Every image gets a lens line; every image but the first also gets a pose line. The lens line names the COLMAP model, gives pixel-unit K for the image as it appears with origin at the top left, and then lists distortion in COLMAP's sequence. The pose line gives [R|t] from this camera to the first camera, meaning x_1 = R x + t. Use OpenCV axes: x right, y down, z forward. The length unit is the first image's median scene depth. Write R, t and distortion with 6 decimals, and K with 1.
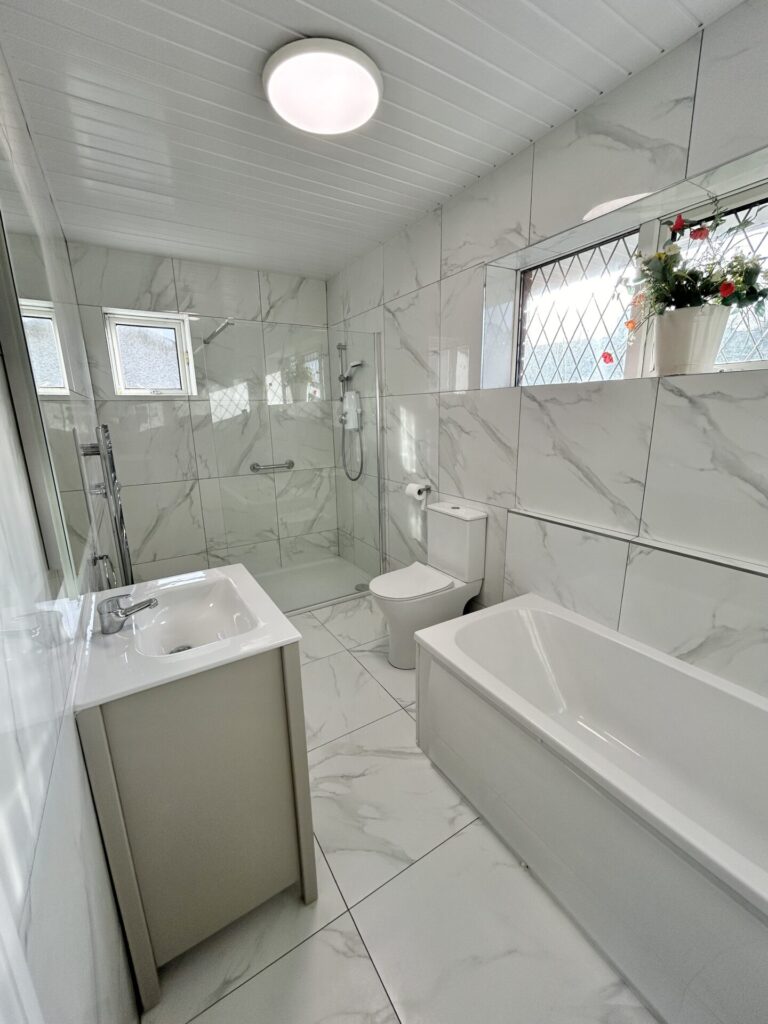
lens RADIAL K [[414.5, 0, 384.0], [0, 414.5, 512.0], [0, 0, 1]] dist [0.000326, 0.000329]
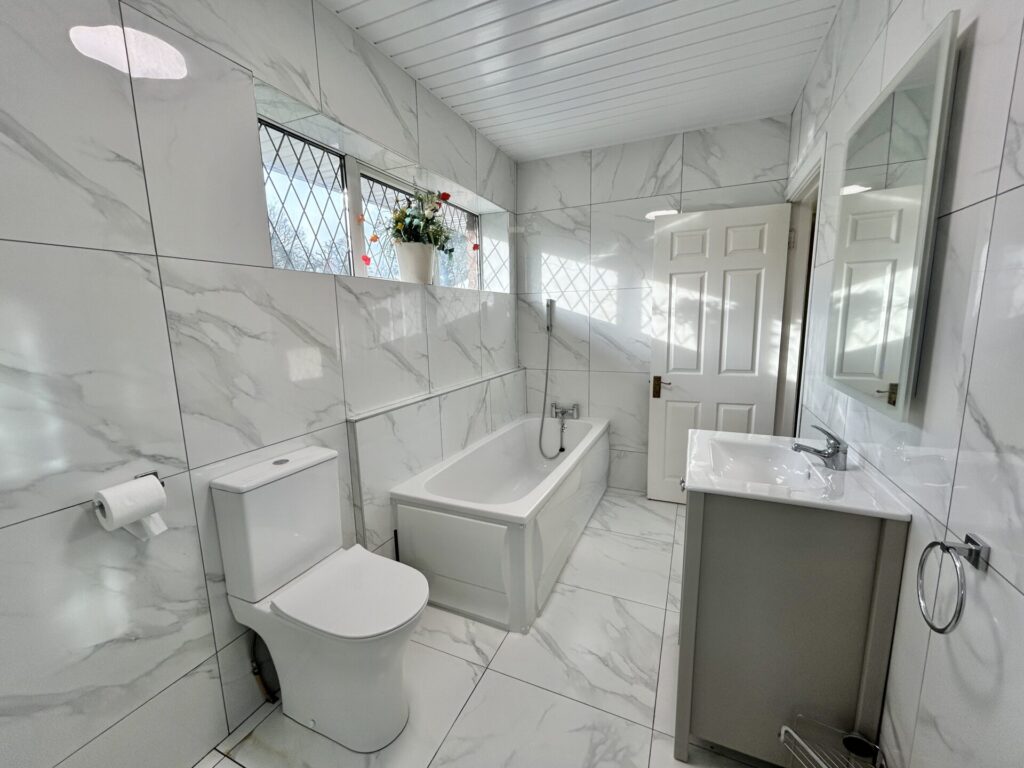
lens RADIAL K [[414.5, 0, 510.0], [0, 414.5, 384.5], [0, 0, 1]] dist [0.000326, 0.000329]
pose [[-0.563241, -0.104979, 0.819597, -0.605642], [0.224390, 0.935189, 0.273989, -0.252657], [-0.795241, 0.338231, -0.503181, 1.258042]]
